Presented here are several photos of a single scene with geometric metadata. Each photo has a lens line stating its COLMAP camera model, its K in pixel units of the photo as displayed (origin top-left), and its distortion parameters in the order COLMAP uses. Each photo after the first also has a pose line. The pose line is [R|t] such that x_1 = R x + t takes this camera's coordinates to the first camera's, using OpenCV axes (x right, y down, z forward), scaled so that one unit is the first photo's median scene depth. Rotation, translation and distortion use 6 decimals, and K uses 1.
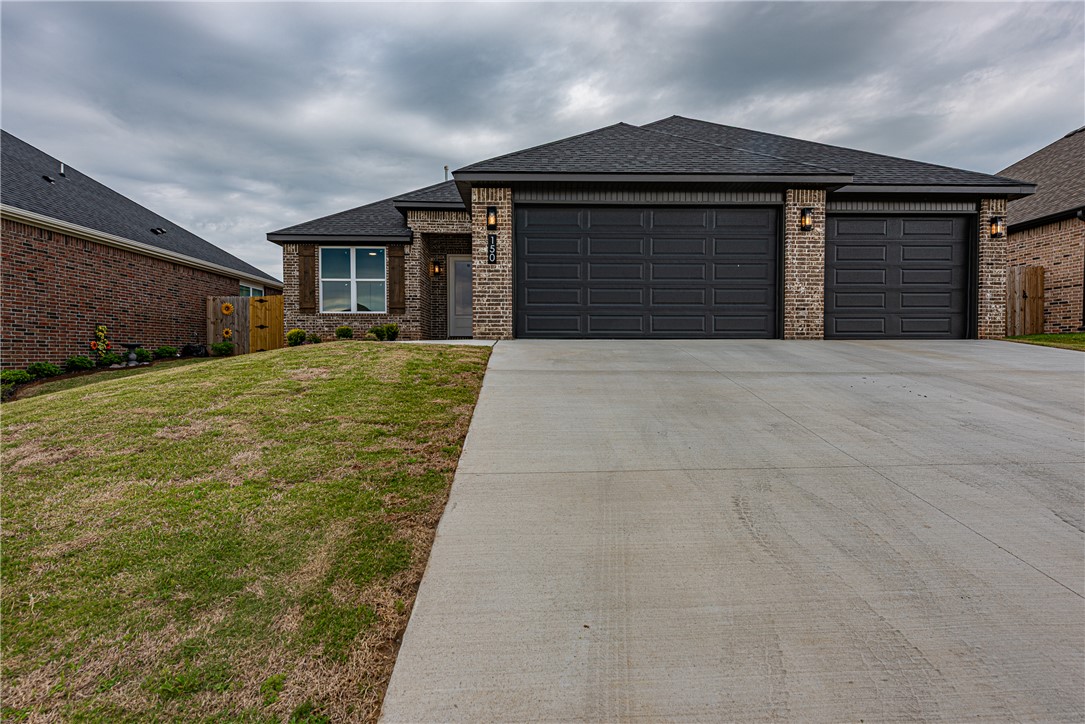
lens RADIAL K [[524.6, 0, 542.5], [0, 524.6, 362.0], [0, 0, 1]] dist [0.000362, -0.001480]
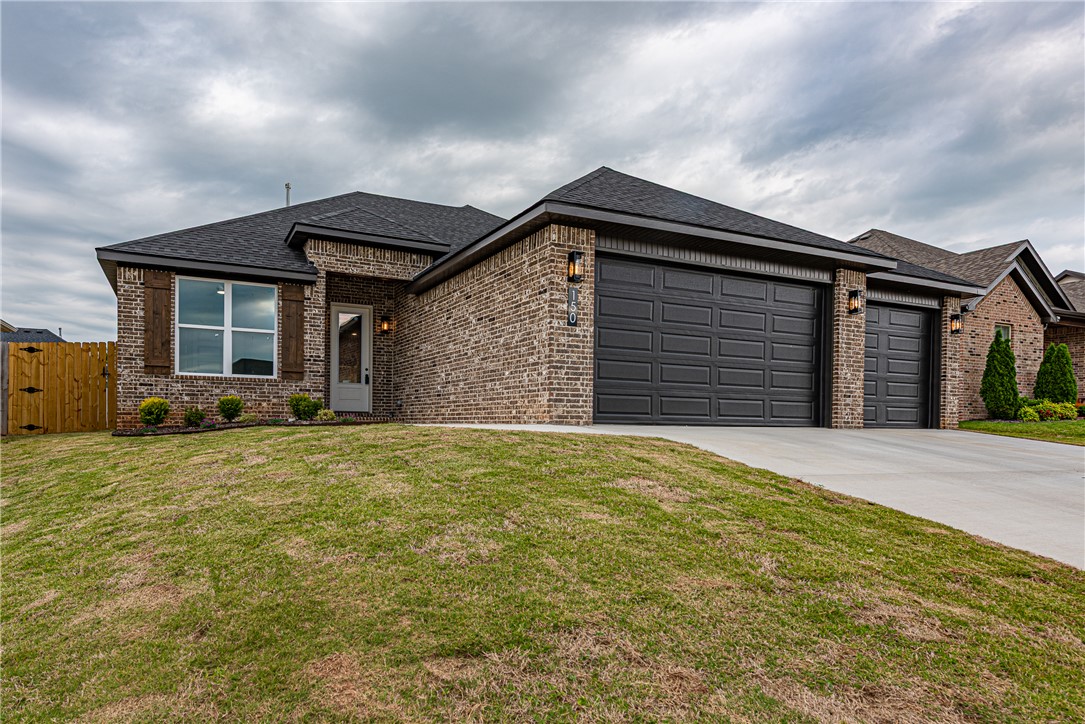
lens RADIAL K [[600.7, 0, 443.5], [0, 600.7, 431.9], [0, 0, 1]] dist [-0.000496, -0.001991]
pose [[0.937934, 0.008455, 0.346711, -0.562985], [-0.006406, 0.999955, -0.007055, -0.024525], [-0.346755, 0.004396, 0.937945, 0.238004]]
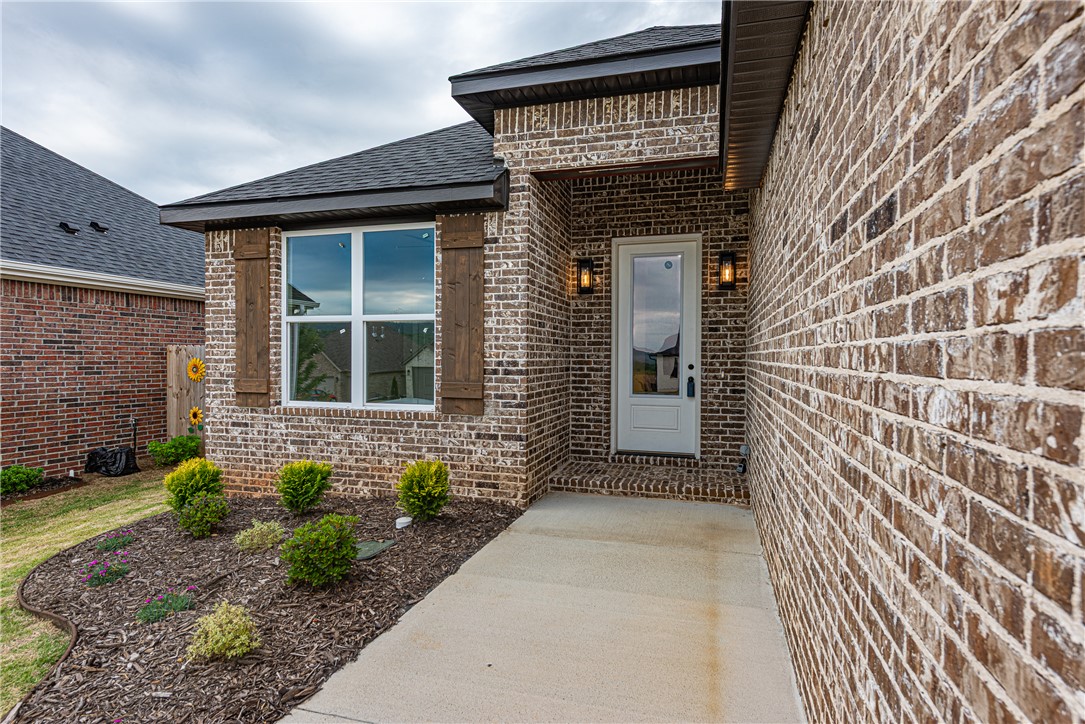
lens RADIAL K [[568.8, 0, 540.9], [0, 568.8, 367.0], [0, 0, 1]] dist [0.016198, -0.000153]
pose [[0.946425, 0.010897, -0.322740, -0.166109], [-0.012987, 0.999906, -0.004323, -0.186979], [0.322663, 0.008283, 0.946478, 1.014524]]
